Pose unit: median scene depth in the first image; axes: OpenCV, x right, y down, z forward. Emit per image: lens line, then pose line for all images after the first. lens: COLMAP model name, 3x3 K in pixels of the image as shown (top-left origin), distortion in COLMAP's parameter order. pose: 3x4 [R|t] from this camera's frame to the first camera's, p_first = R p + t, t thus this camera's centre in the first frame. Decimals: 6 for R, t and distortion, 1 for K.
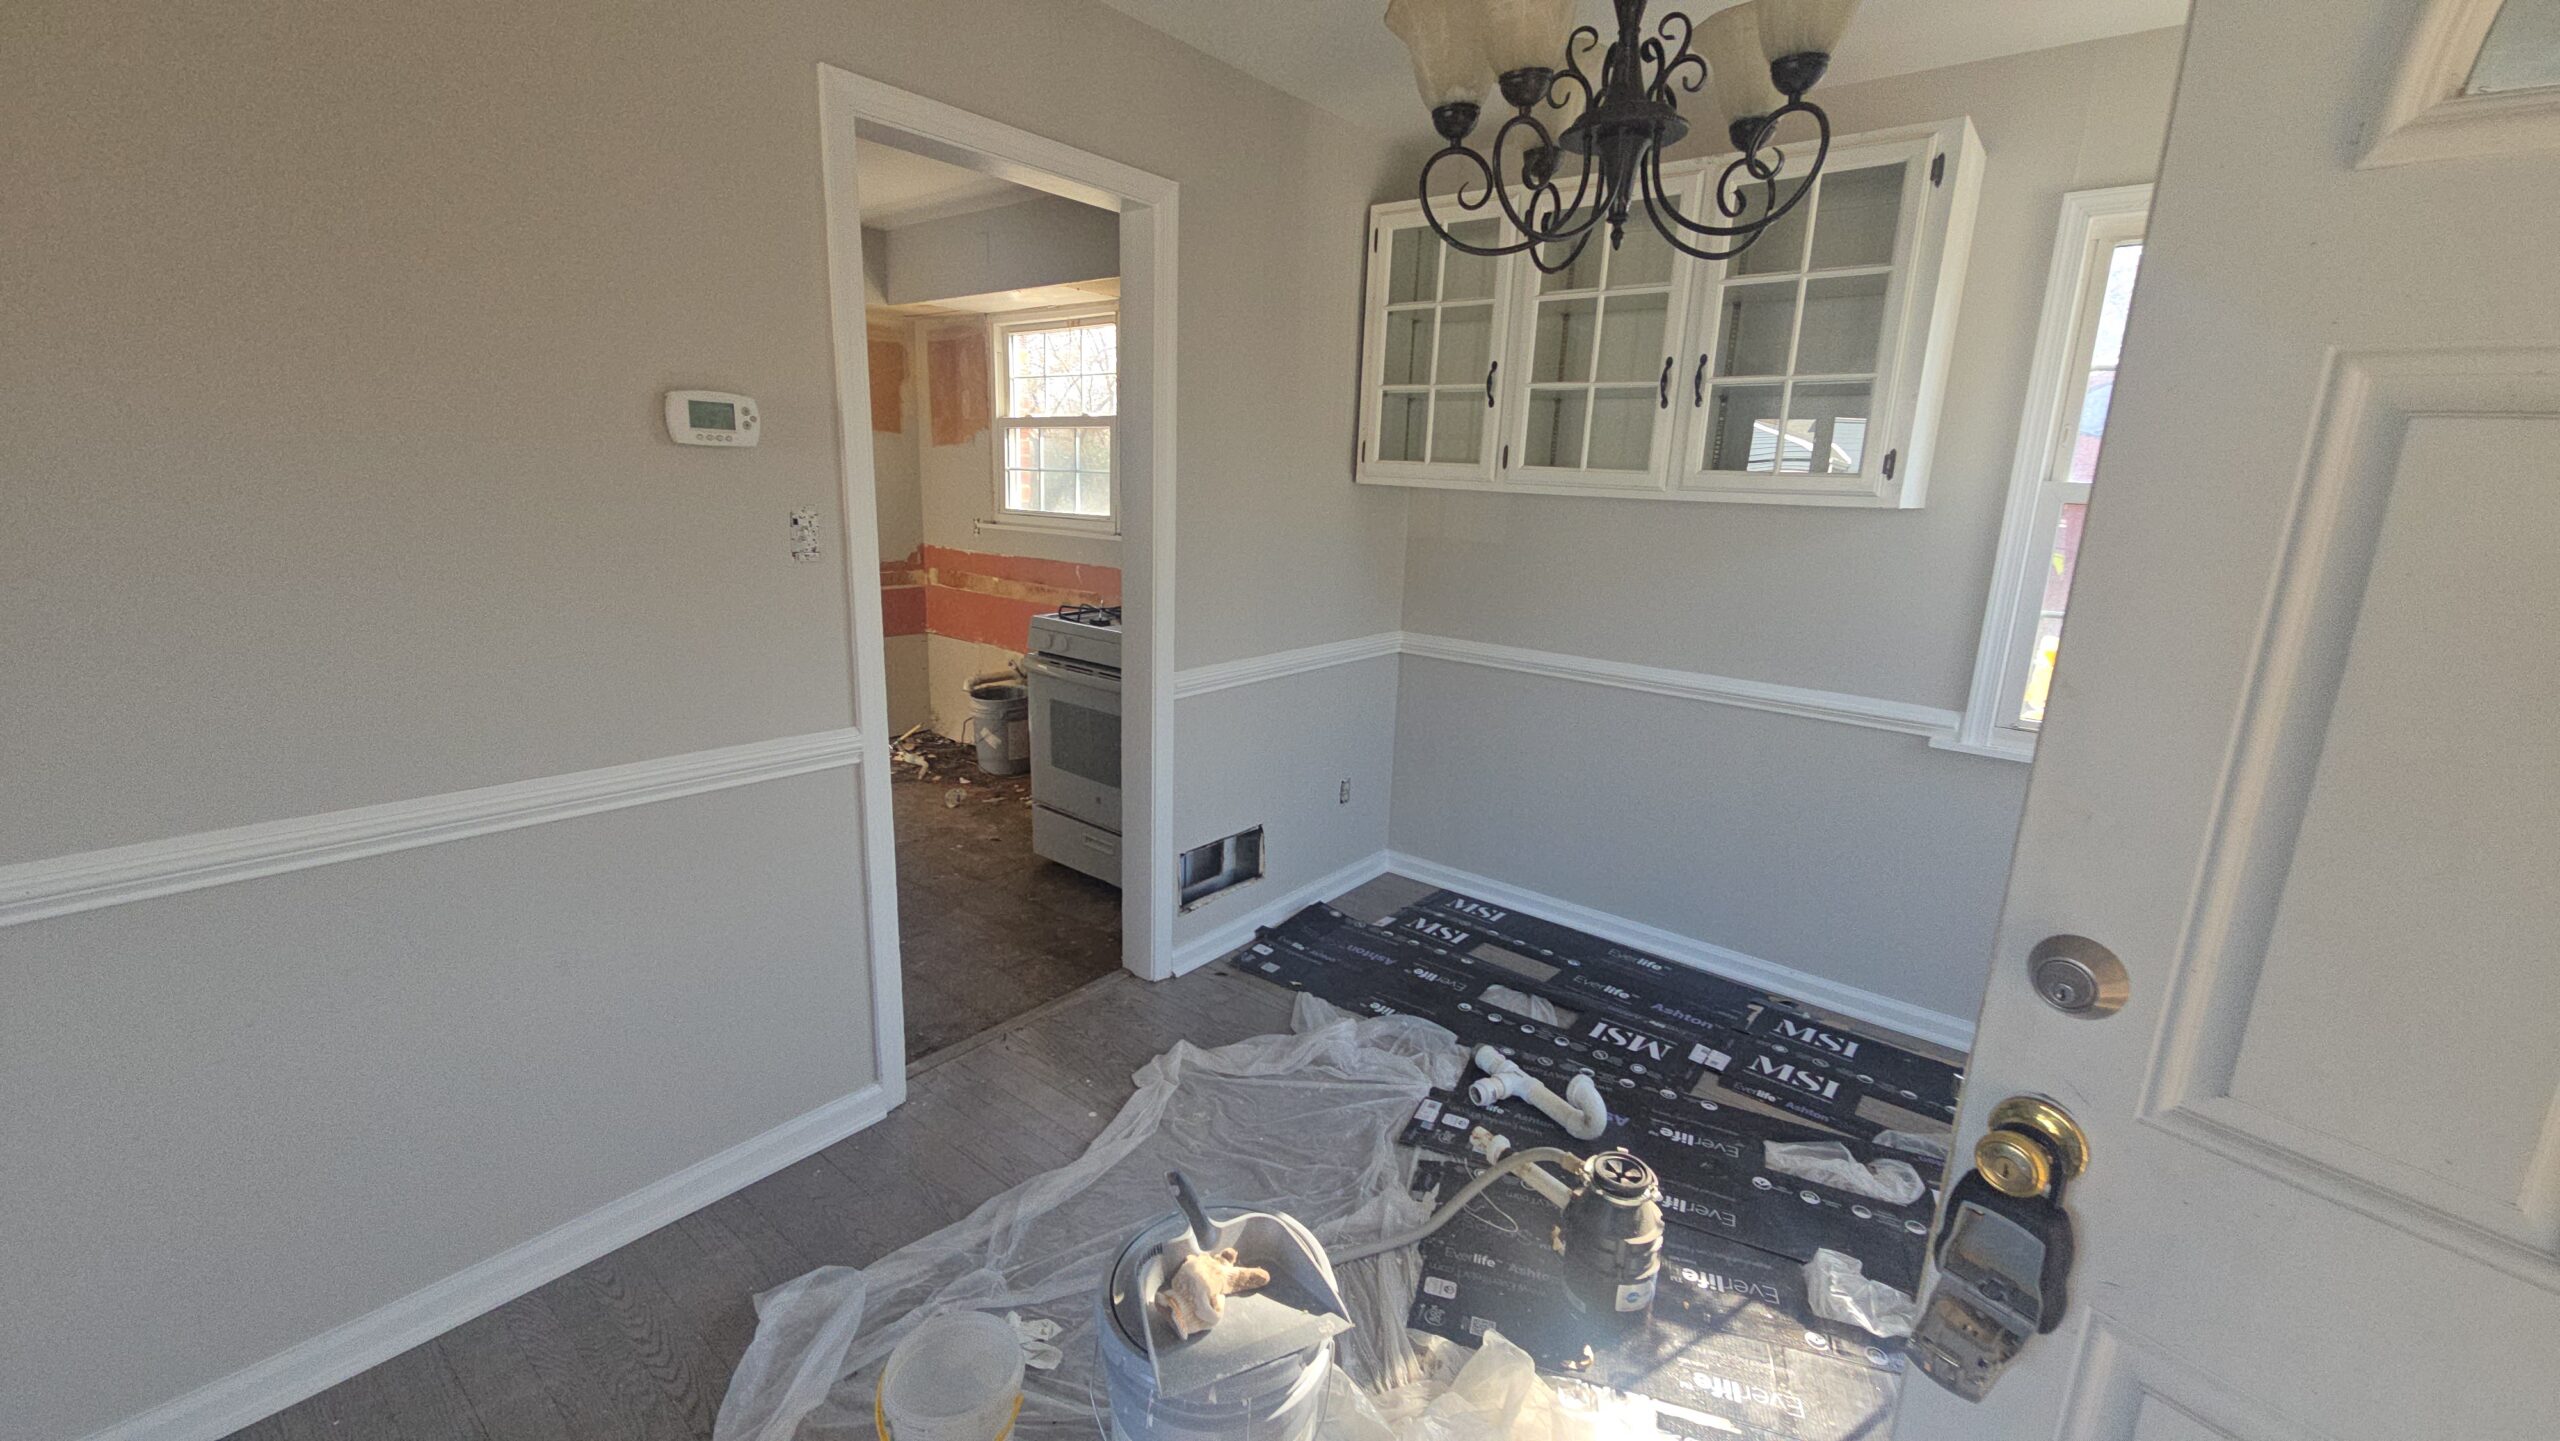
lens RADIAL K [[1038.4, 0, 1283.3], [0, 1038.4, 721.9], [0, 0, 1]] dist [0.000798, -0.000387]
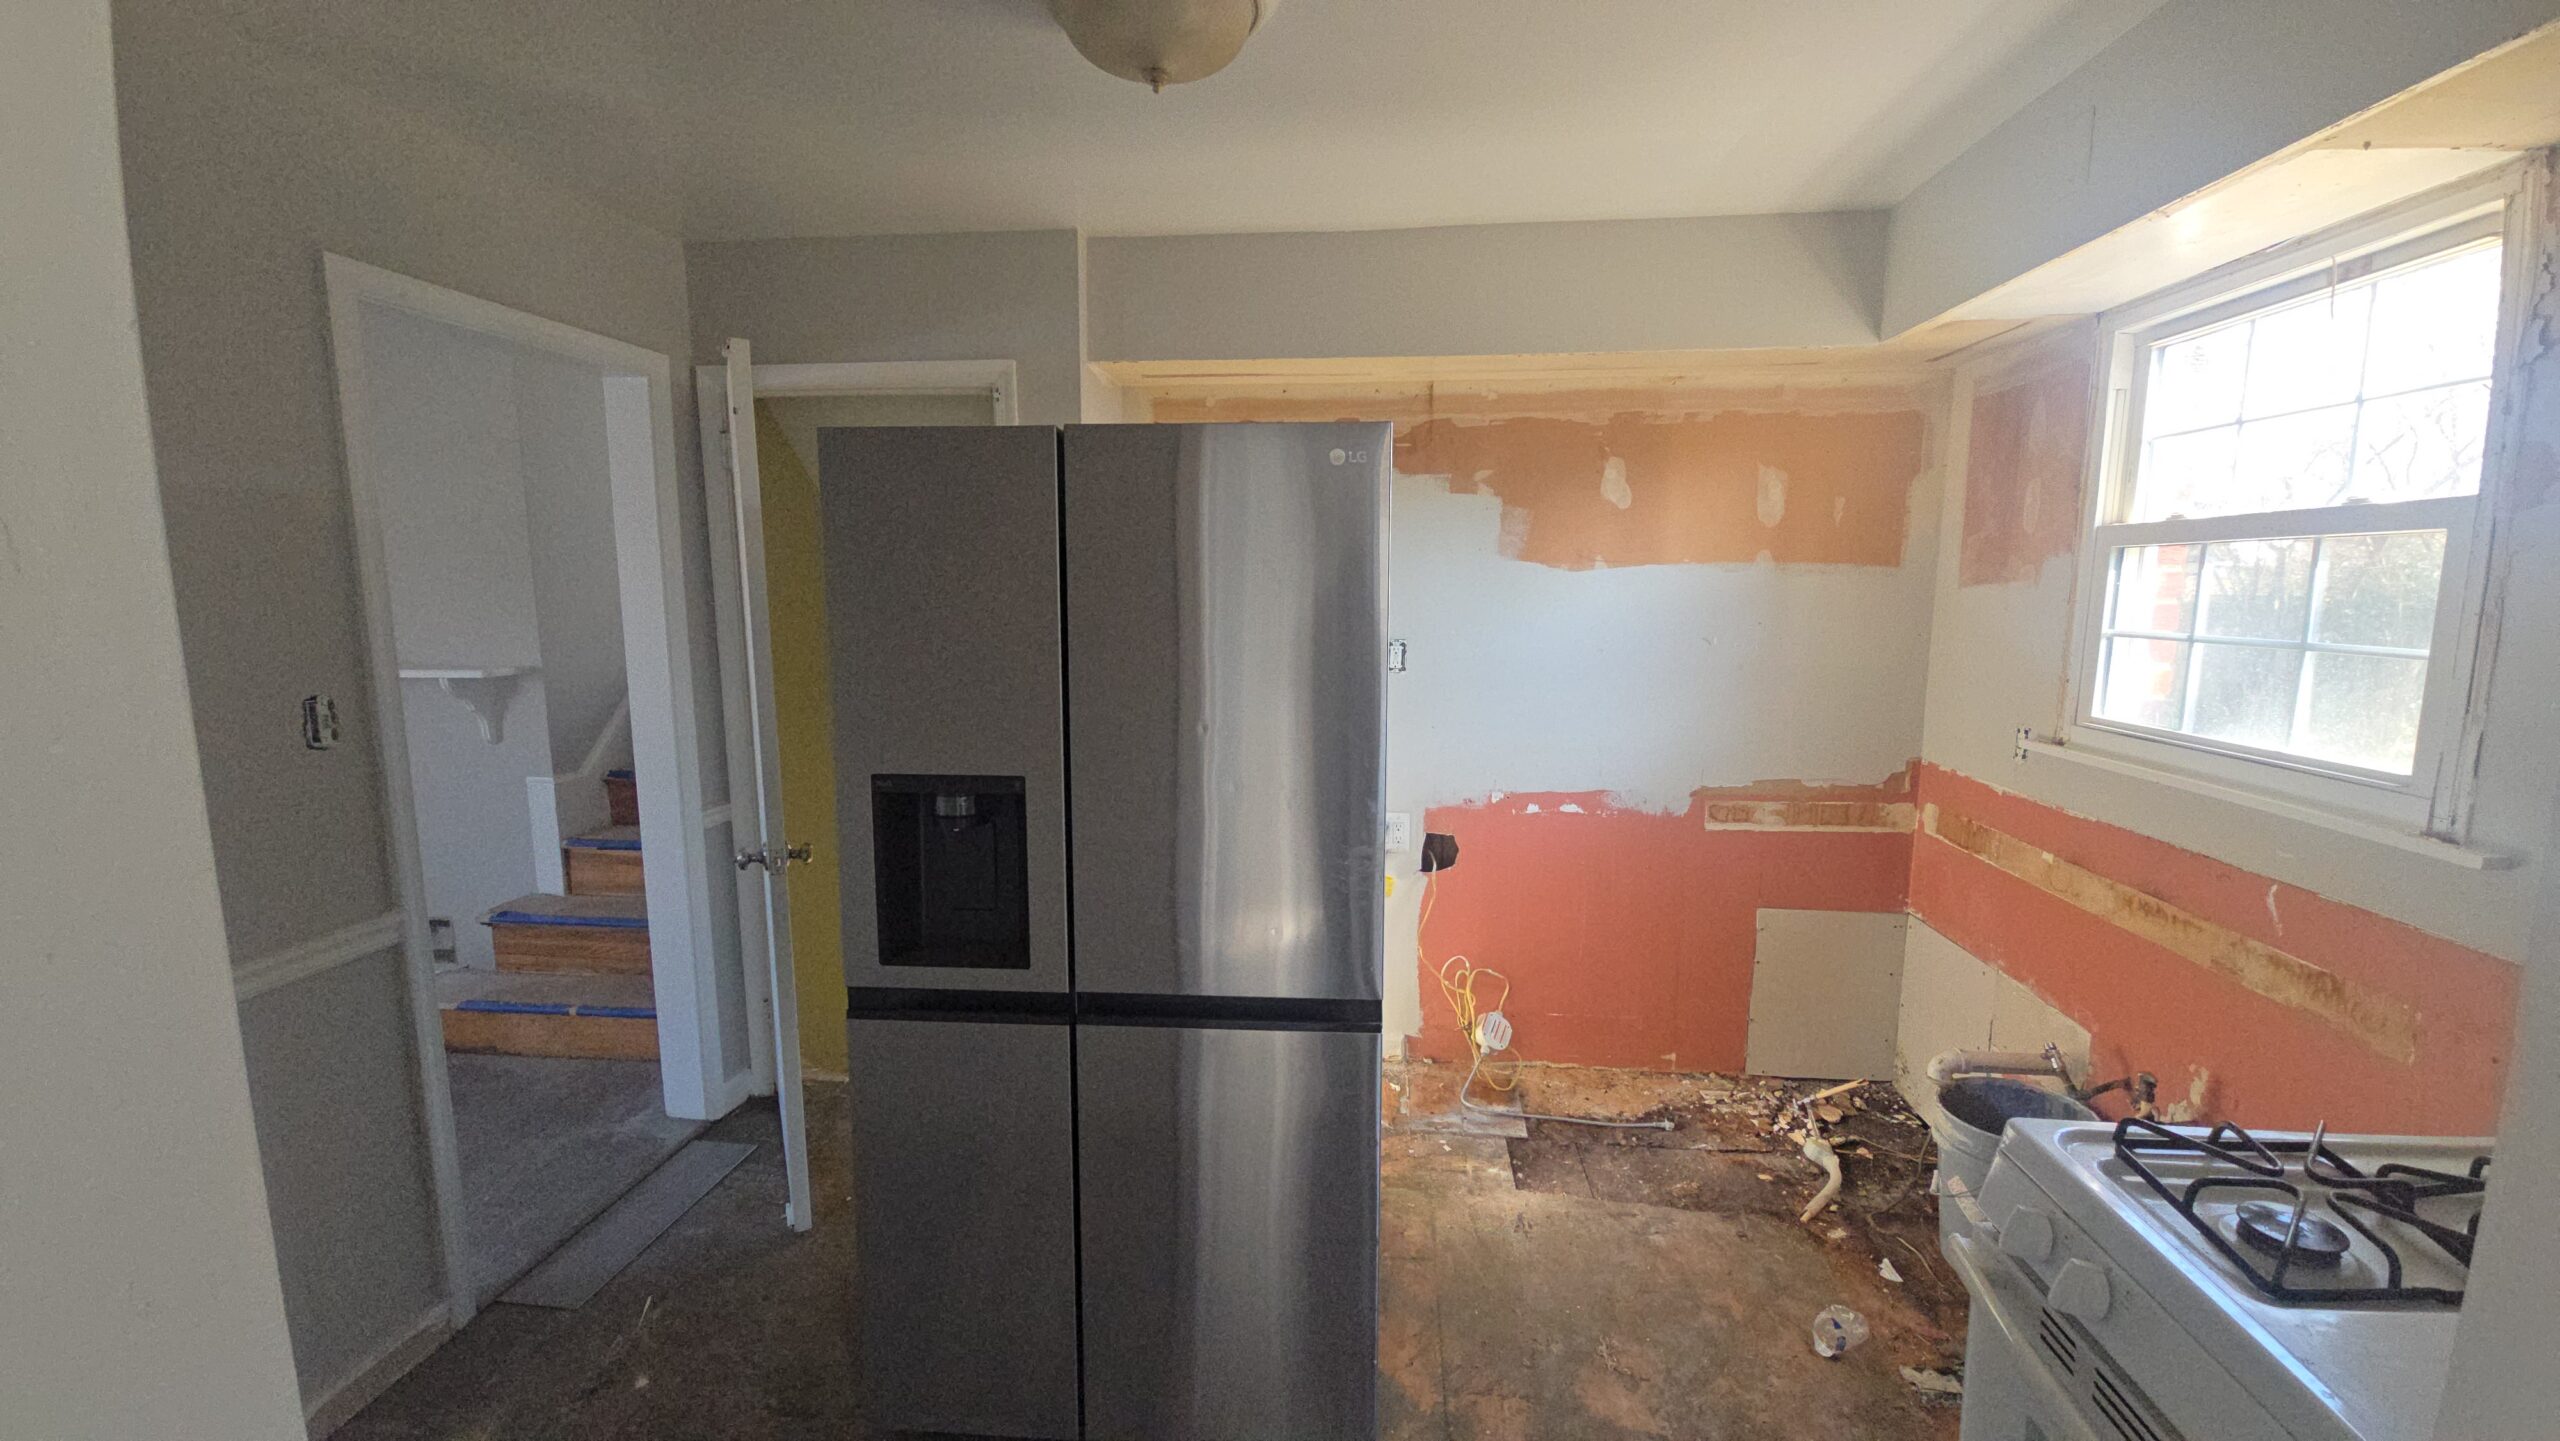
lens RADIAL K [[1024.4, 0, 1269.3], [0, 1024.4, 719.9], [0, 0, 1]] dist [-0.000100, -0.007220]
pose [[0.537353, 0.076835, -0.839850, -0.081801], [-0.177636, 0.983812, -0.023649, -0.128643], [0.824437, 0.161896, 0.542304, 0.452676]]
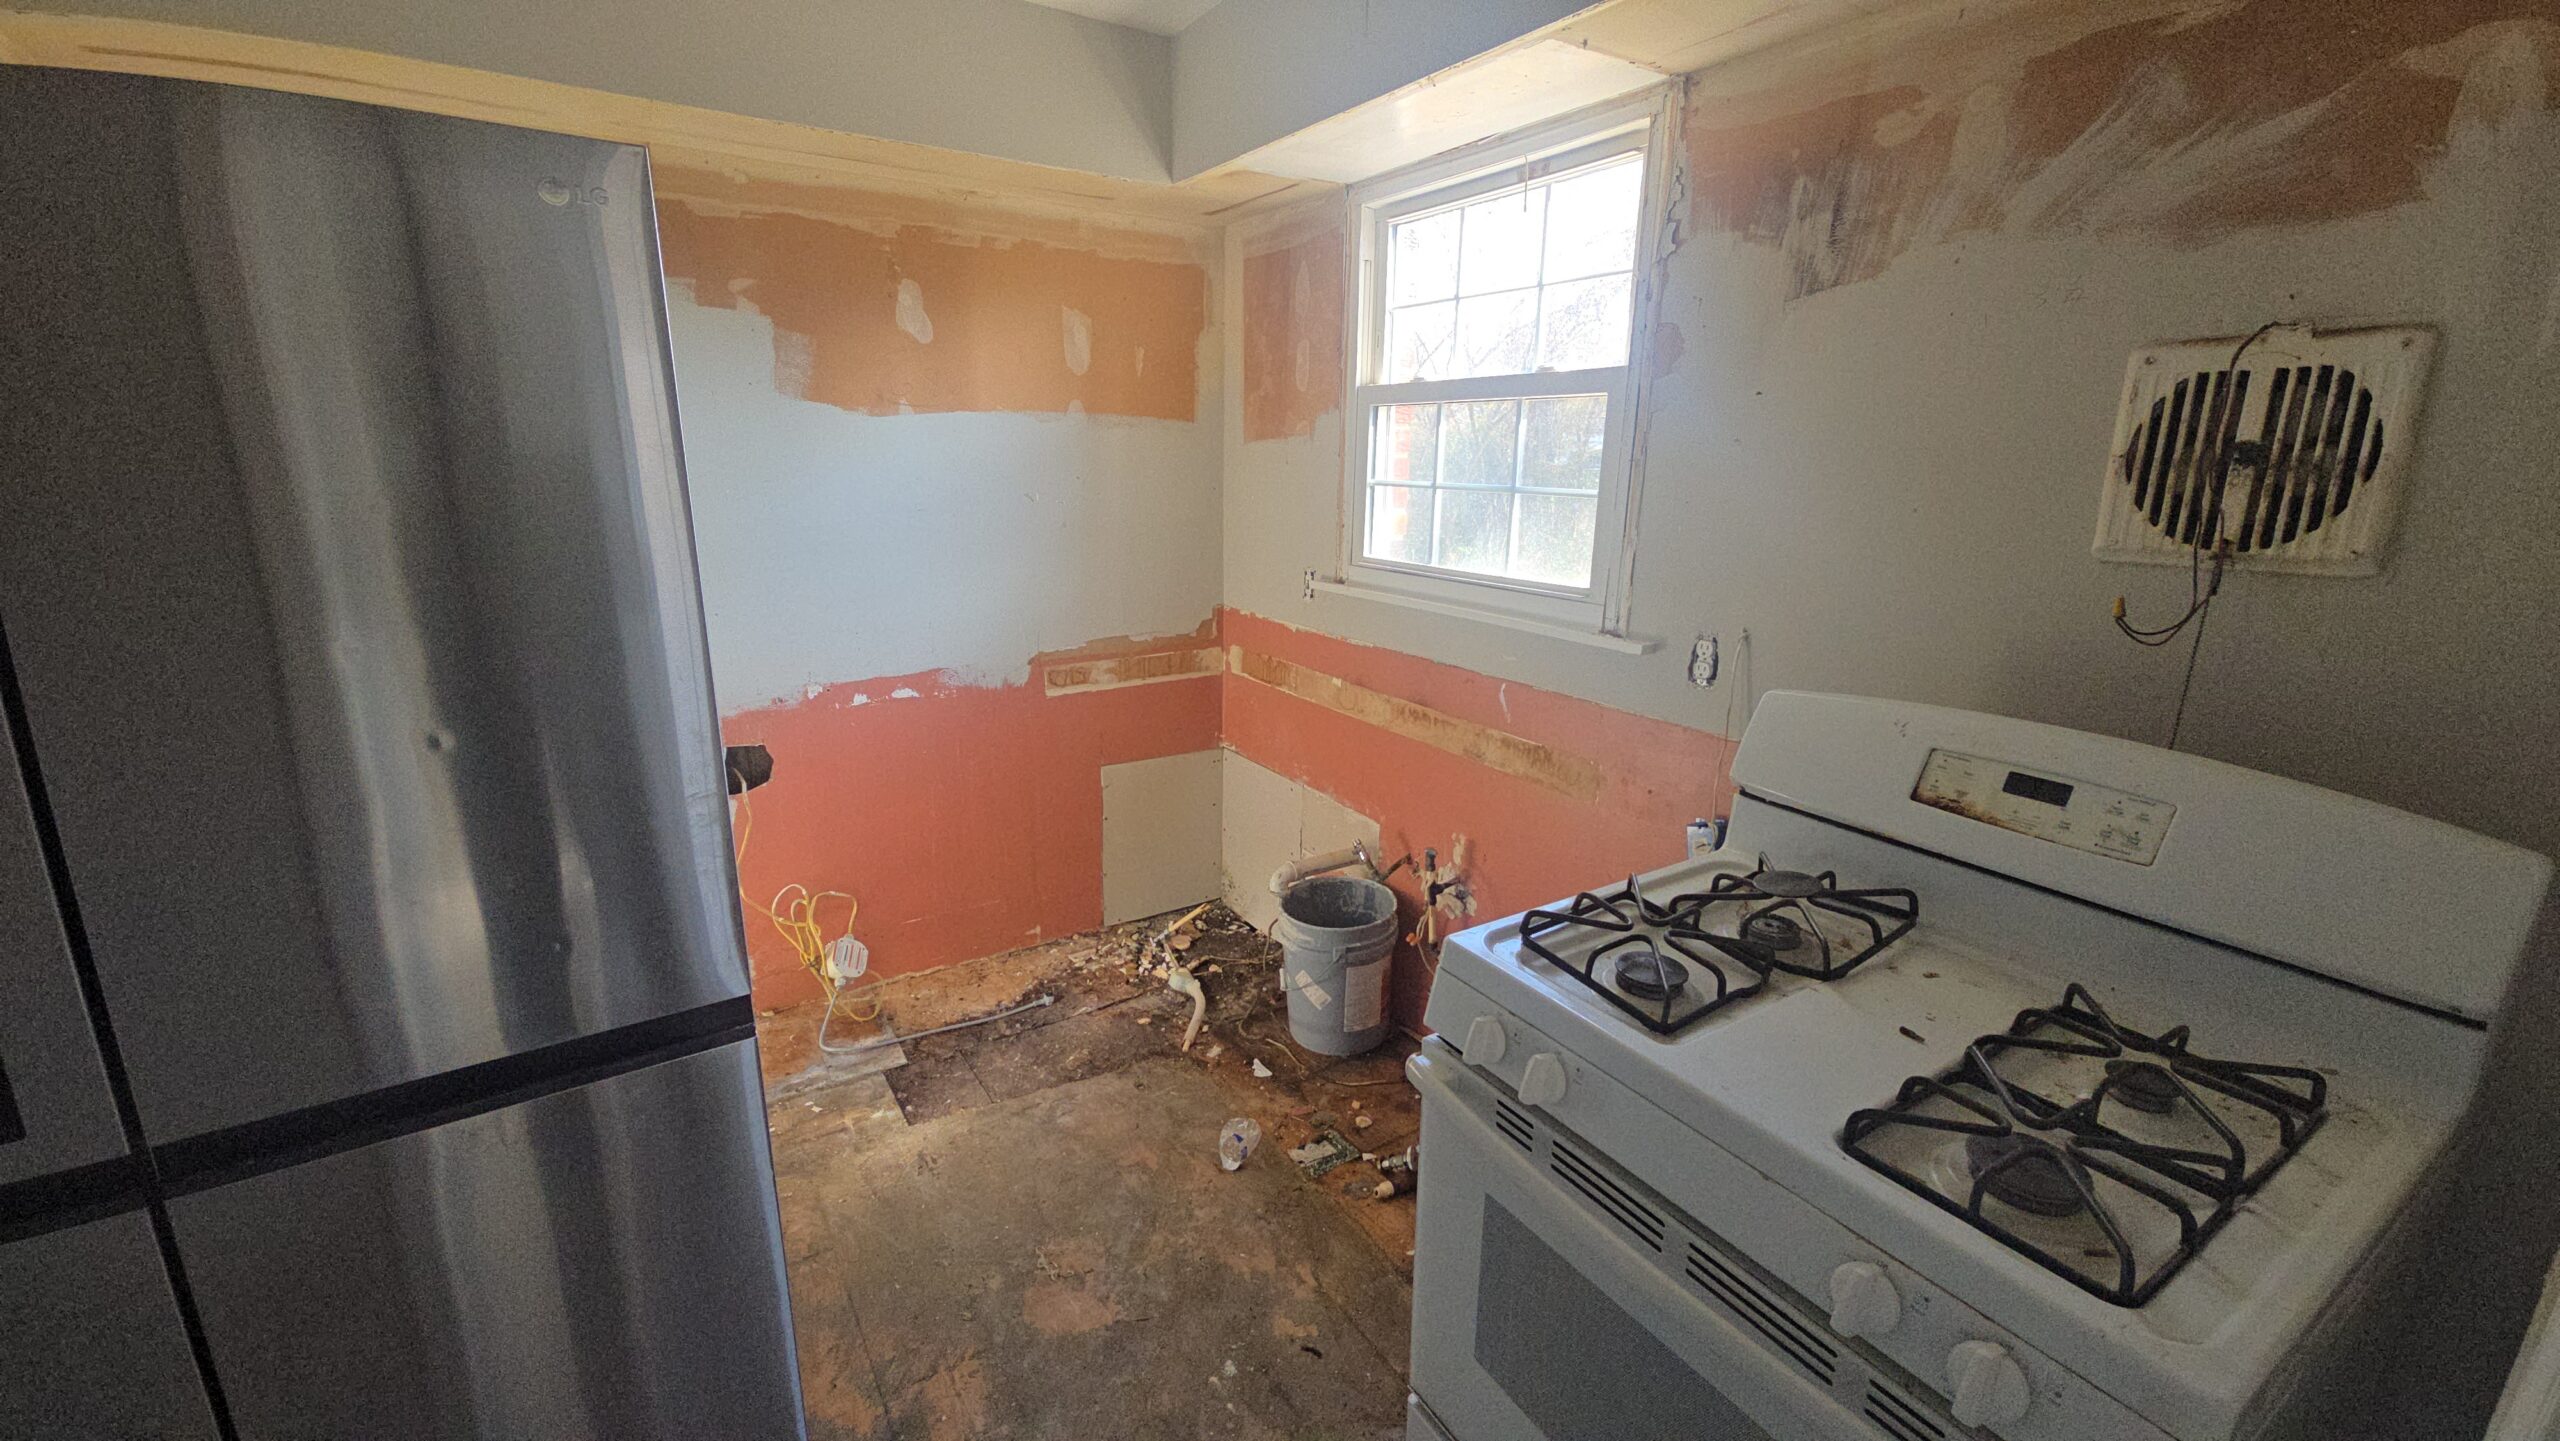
lens RADIAL K [[1038.4, 0, 1283.3], [0, 1038.4, 721.9], [0, 0, 1]] dist [0.000798, -0.000387]
pose [[0.952757, 0.057136, -0.298312, -0.142833], [-0.053720, 0.998363, 0.019645, -0.129528], [0.298946, -0.002691, 0.954266, 0.479803]]
